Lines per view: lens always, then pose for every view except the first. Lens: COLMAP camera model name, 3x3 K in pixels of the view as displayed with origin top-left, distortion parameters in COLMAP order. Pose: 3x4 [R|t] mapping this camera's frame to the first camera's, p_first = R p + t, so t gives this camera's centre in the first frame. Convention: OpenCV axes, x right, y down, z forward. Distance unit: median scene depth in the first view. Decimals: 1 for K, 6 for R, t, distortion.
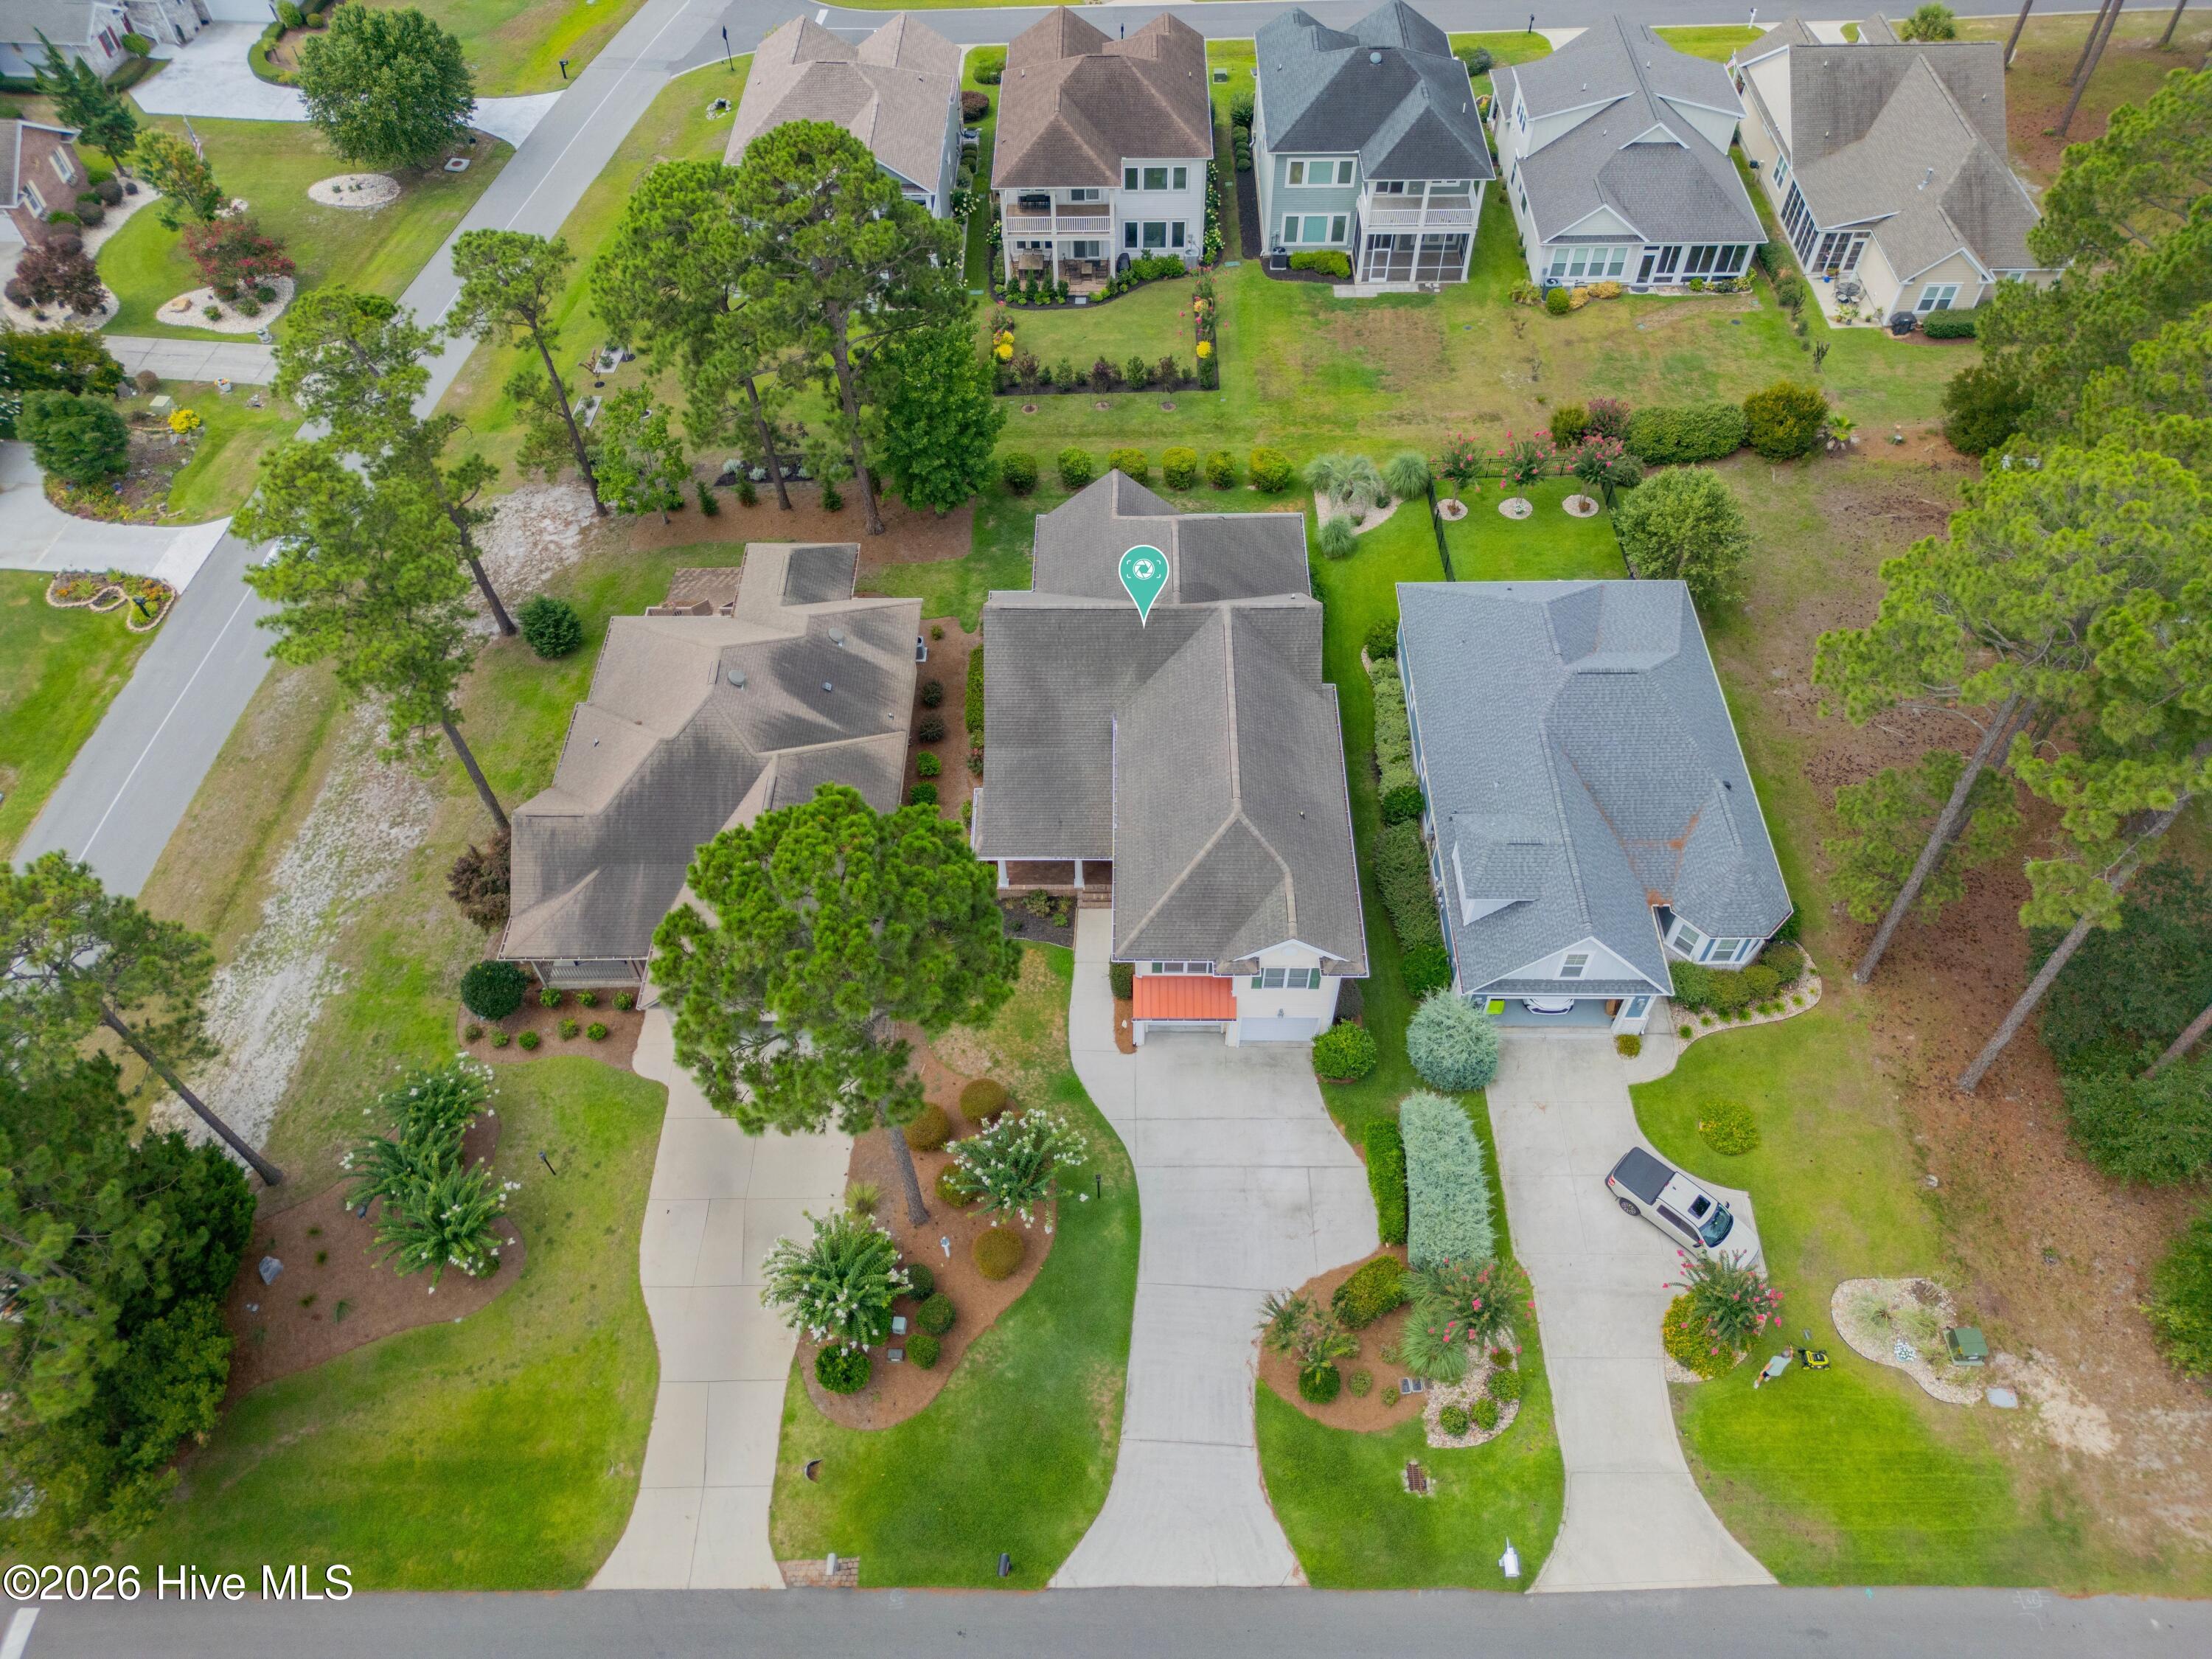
lens RADIAL K [[1530.8, 0, 1106.0], [0, 1530.8, 829.5], [0, 0, 1]] dist [0.028890, -0.005618]
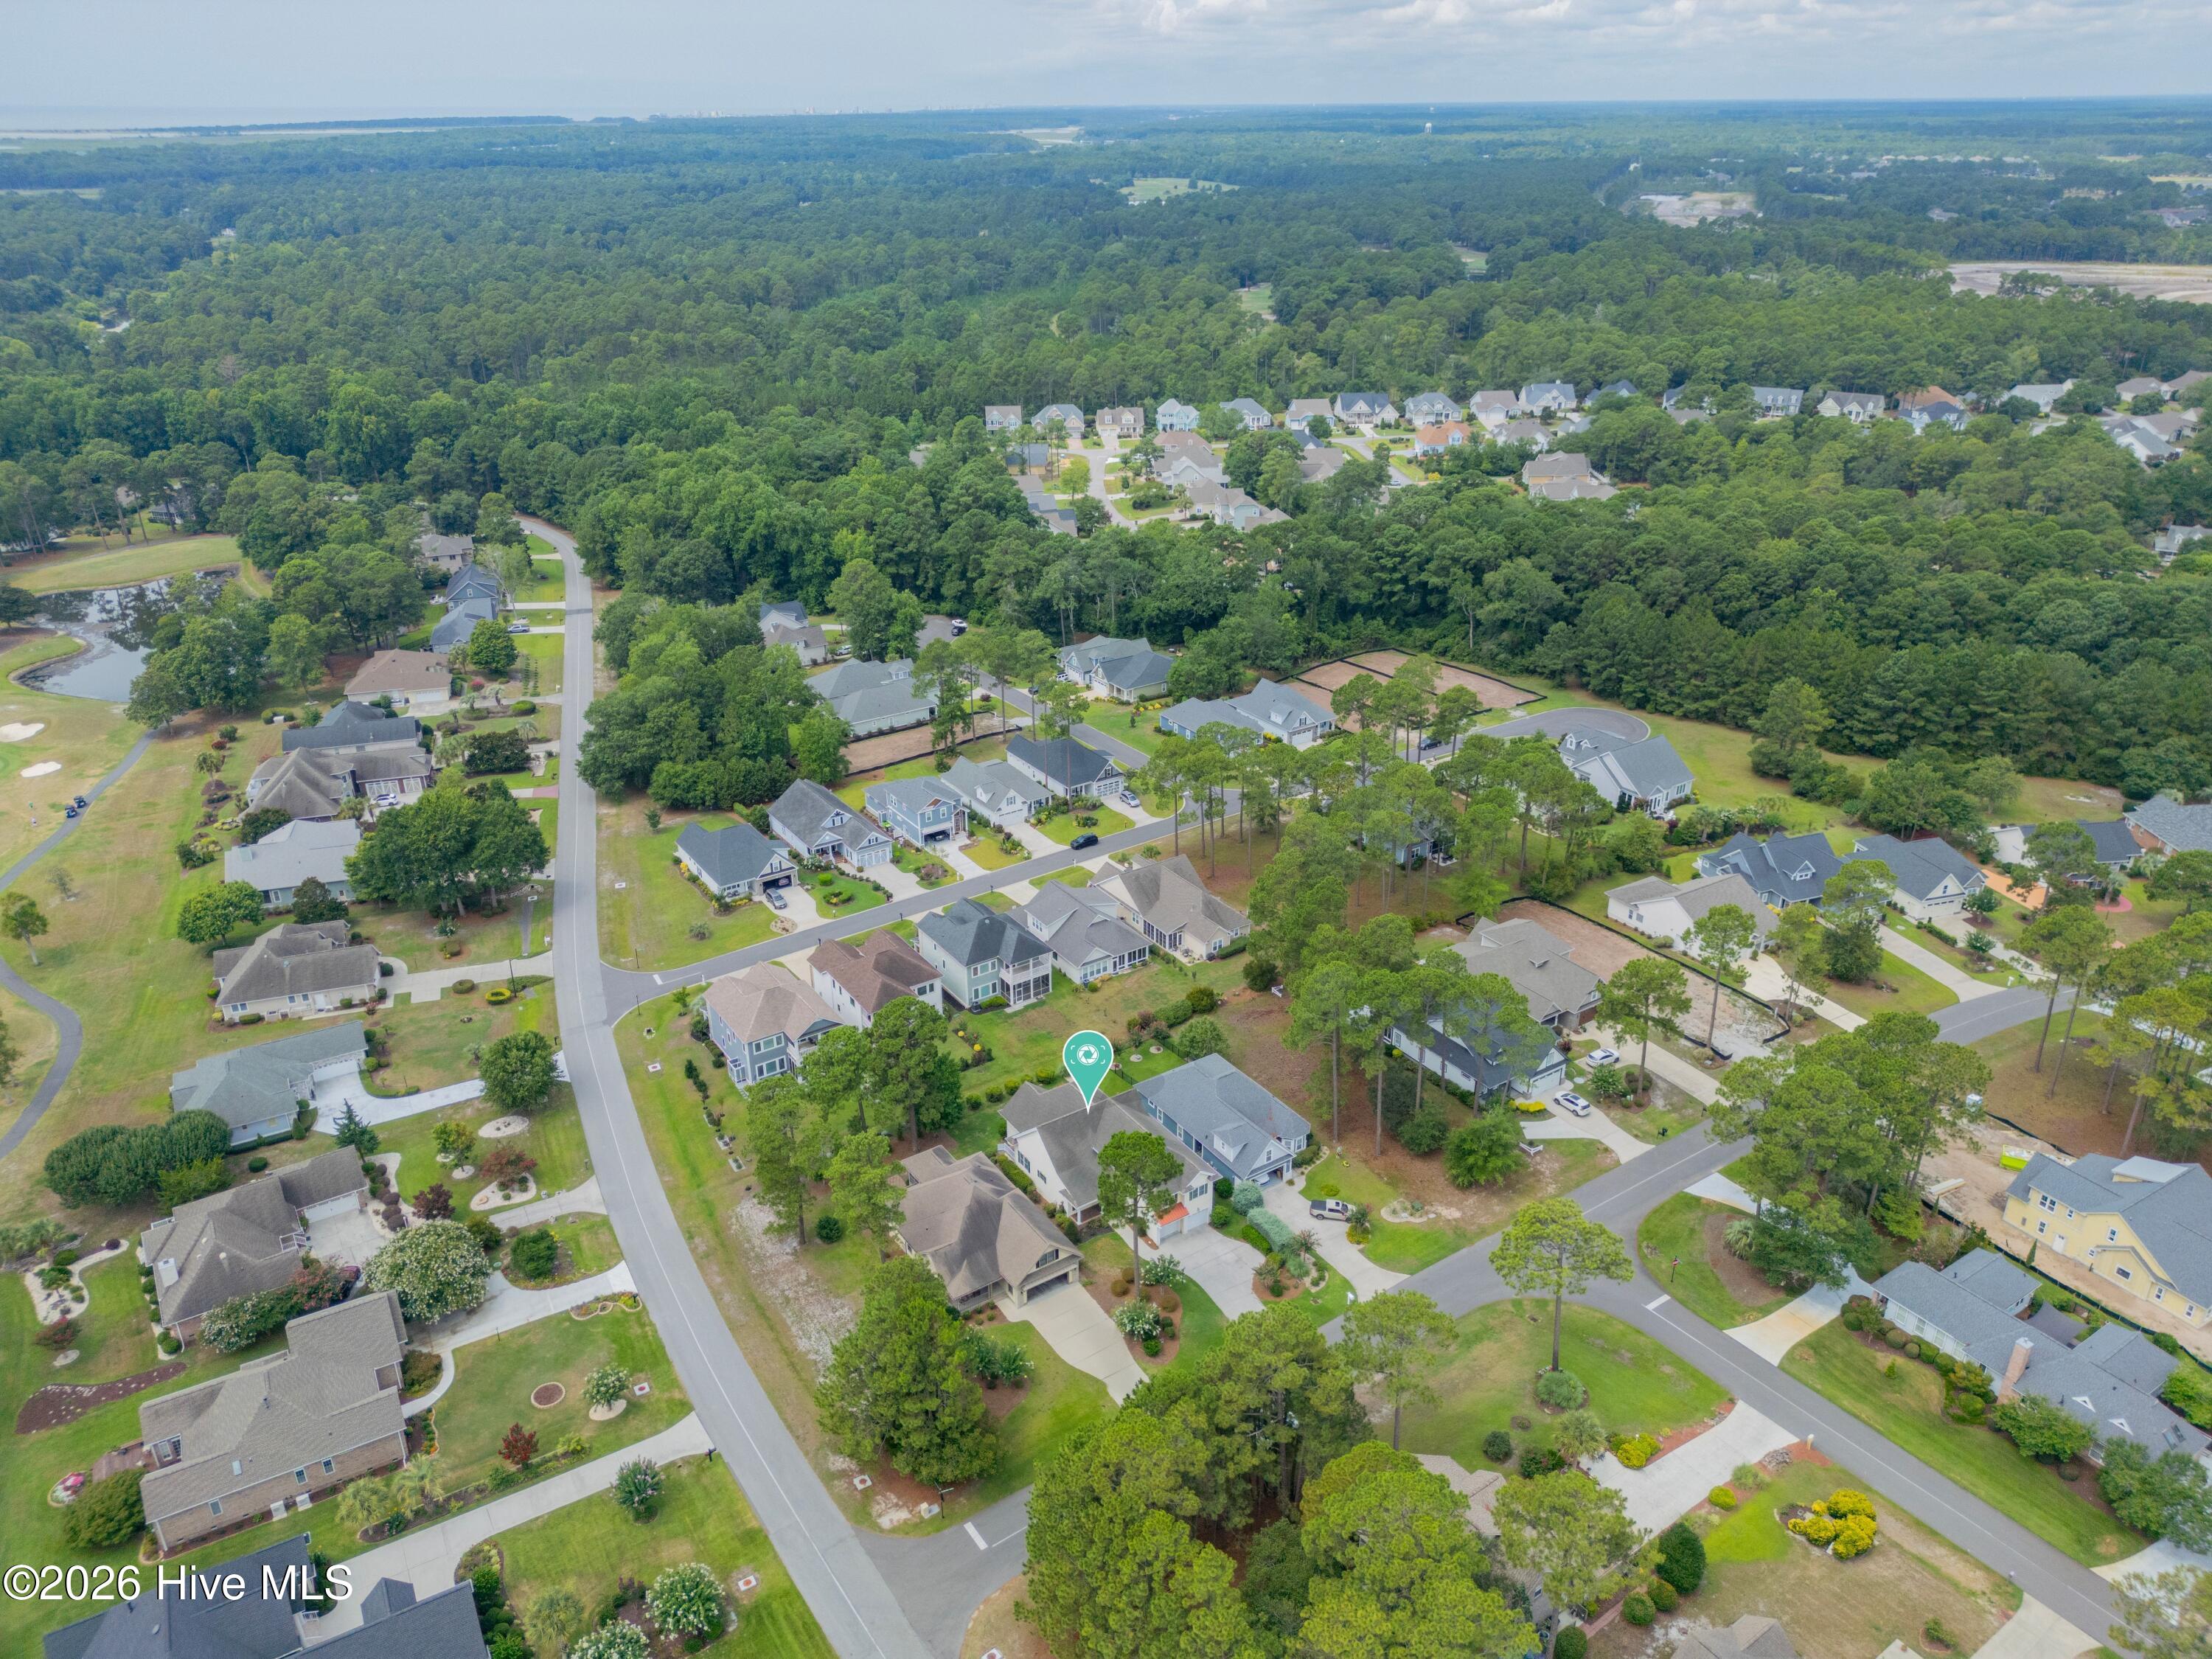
lens RADIAL K [[1530.8, 0, 1106.0], [0, 1530.8, 829.5], [0, 0, 1]] dist [0.028890, -0.005618]
pose [[0.825185, -0.231612, 0.515195, -0.876393], [0.442508, 0.831942, -0.334754, 0.266963], [-0.351079, 0.504212, 0.788996, -1.036984]]
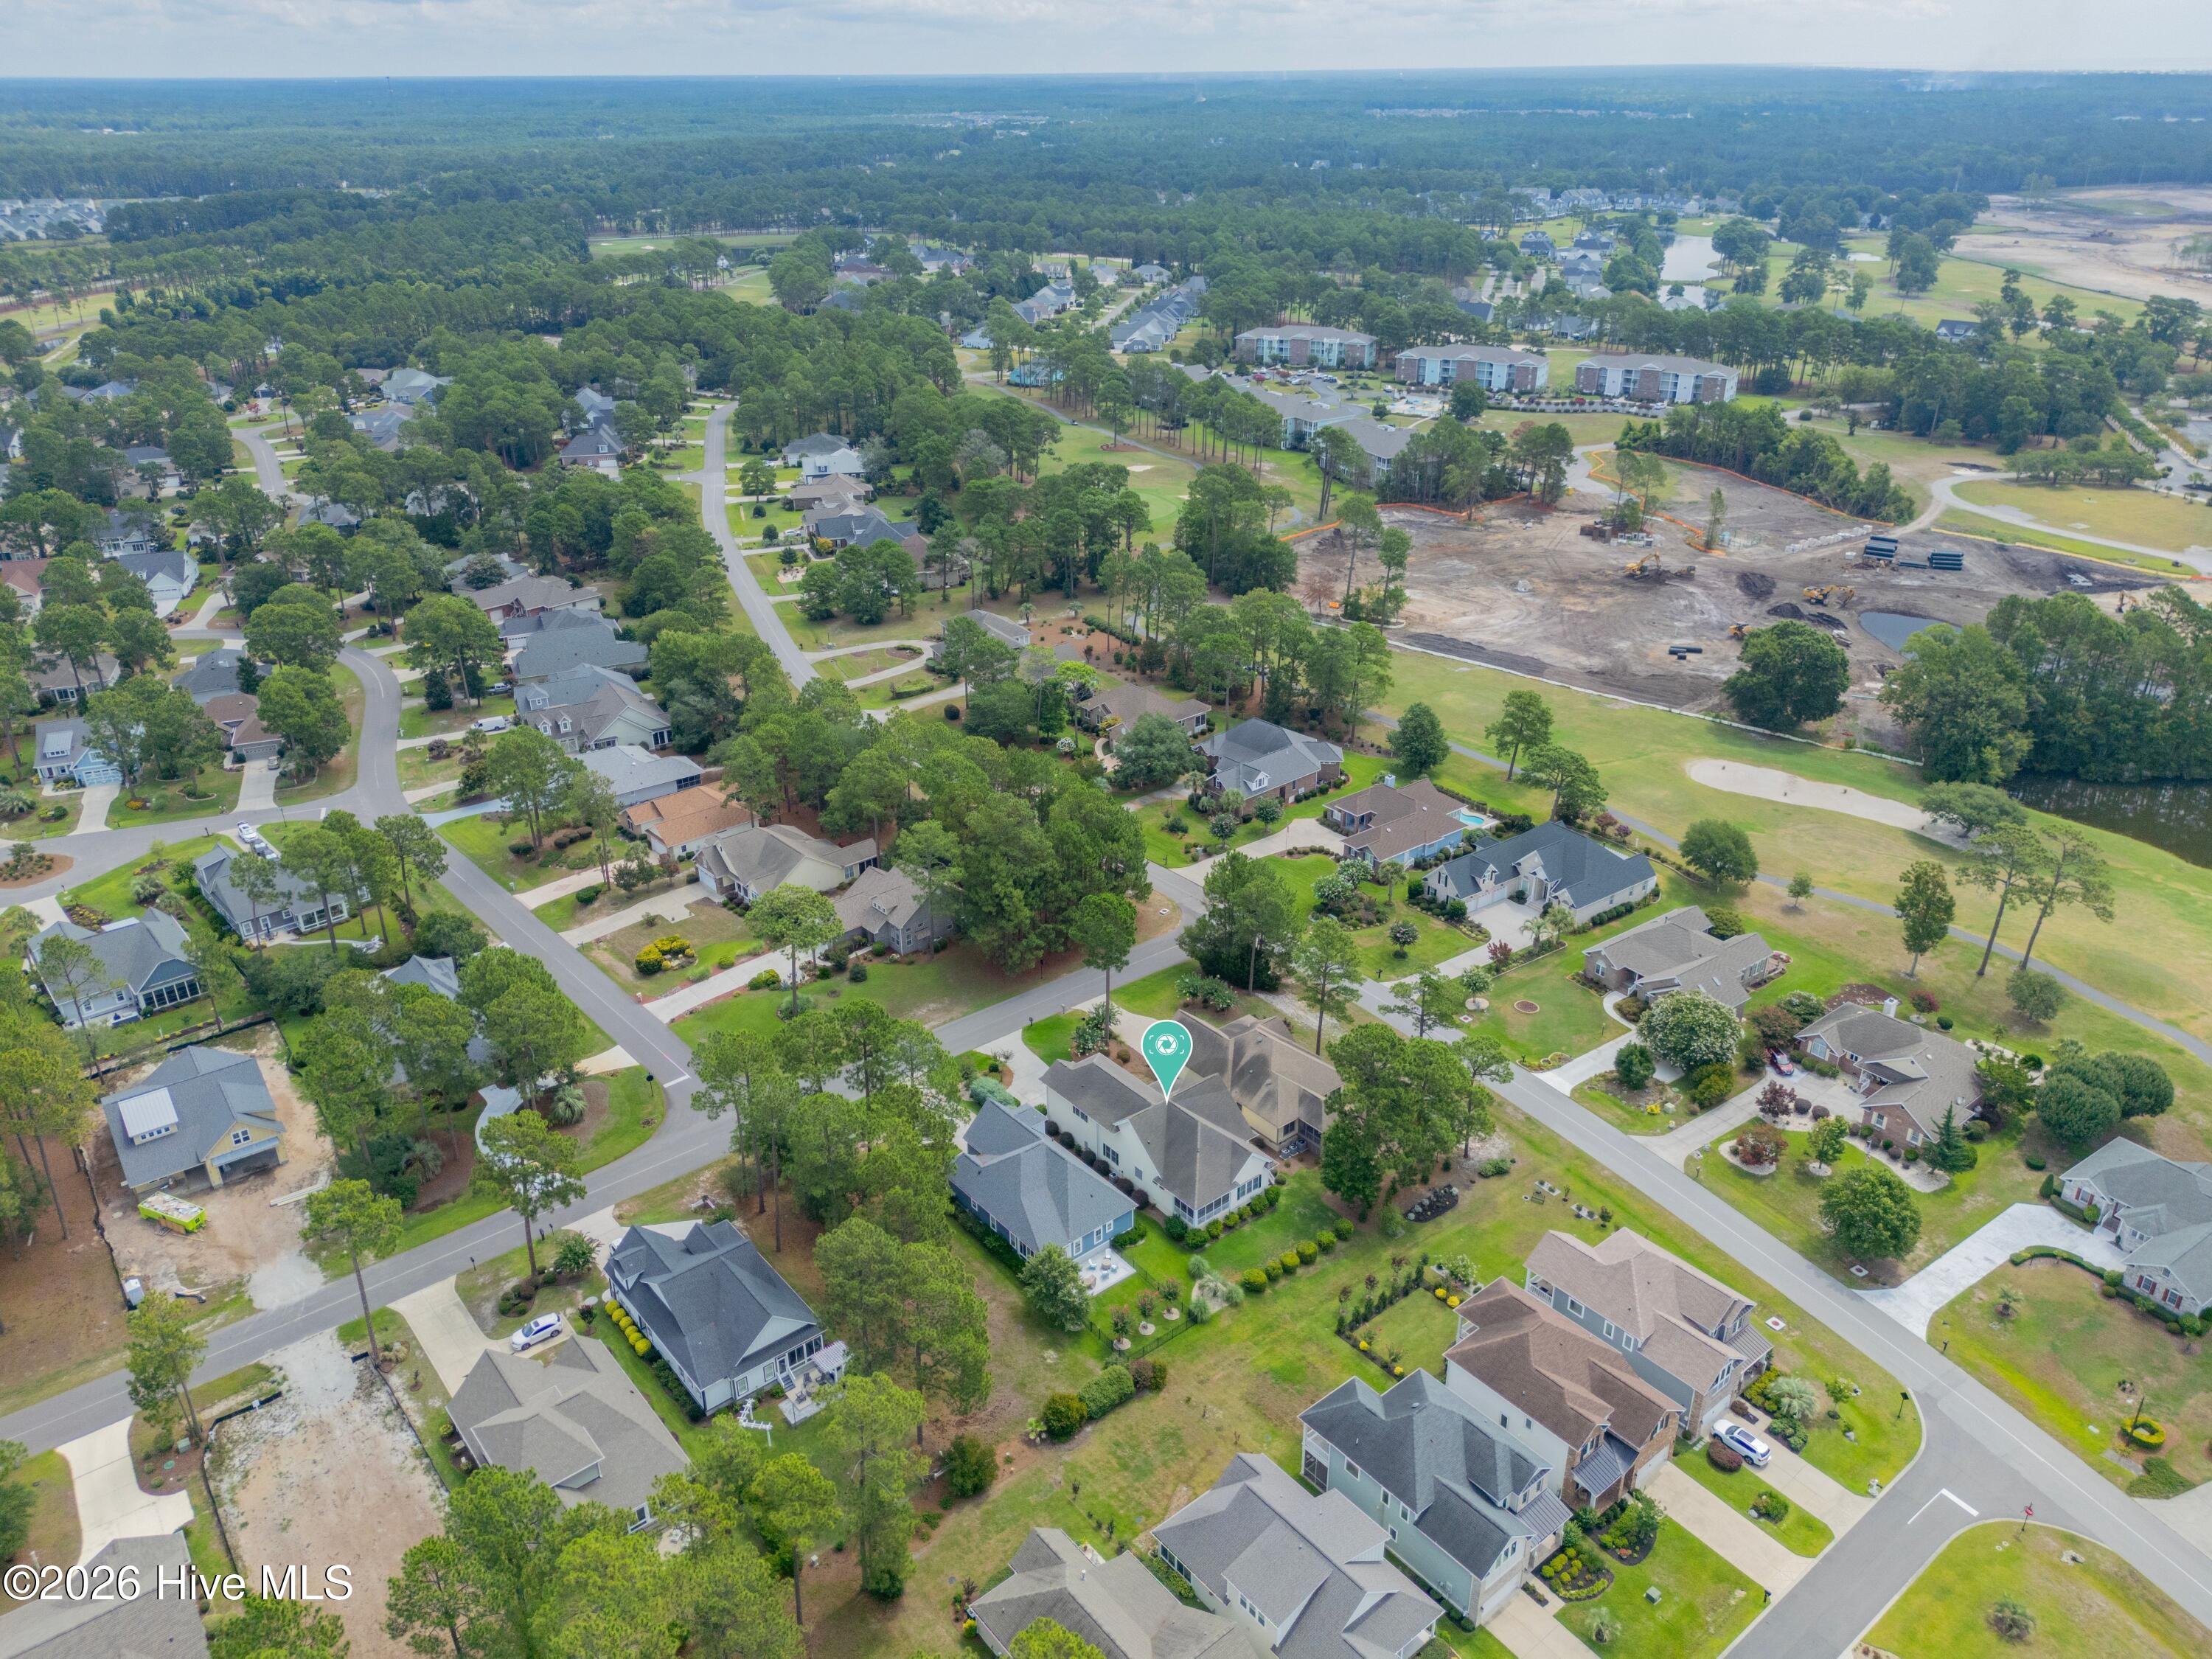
lens RADIAL K [[1571.6, 0, 1106.0], [0, 1571.6, 829.5], [0, 0, 1]] dist [0.062500, -0.058090]
pose [[-0.768188, 0.289674, -0.570944, 1.110459], [-0.496808, 0.292777, 0.816984, -1.757931], [0.403818, 0.911247, -0.080996, 0.503500]]
